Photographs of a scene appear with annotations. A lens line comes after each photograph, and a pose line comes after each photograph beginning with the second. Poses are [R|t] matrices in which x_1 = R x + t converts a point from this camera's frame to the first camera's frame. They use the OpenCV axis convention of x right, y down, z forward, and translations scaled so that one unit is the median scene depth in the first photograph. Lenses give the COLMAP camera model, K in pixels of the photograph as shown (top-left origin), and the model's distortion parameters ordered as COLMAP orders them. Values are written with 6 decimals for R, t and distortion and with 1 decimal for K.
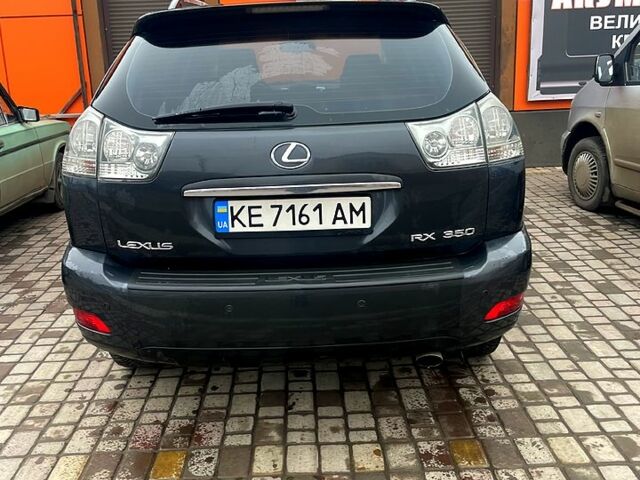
lens RADIAL K [[651.6, 0, 317.0], [0, 651.6, 226.7], [0, 0, 1]] dist [0.048126, -0.020578]
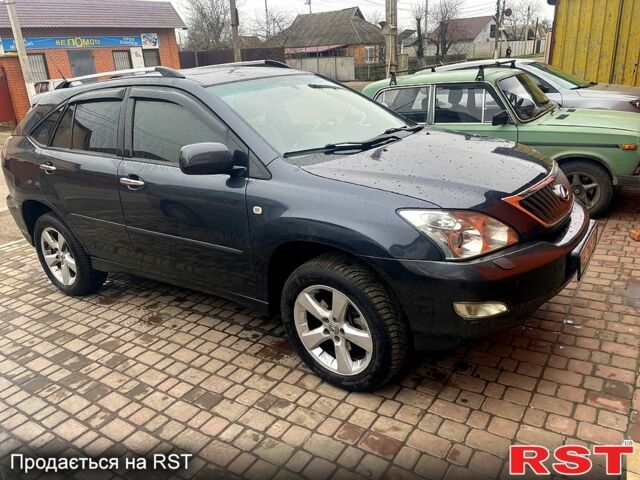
lens RADIAL K [[488.9, 0, 320.0], [0, 488.9, 240.0], [0, 0, 1]] dist [0.104831, -0.151111]
pose [[-0.584750, 0.351690, -0.731014, 0.837740], [-0.101549, 0.862313, 0.496089, -0.703752], [0.804833, 0.364321, -0.468524, 2.289147]]
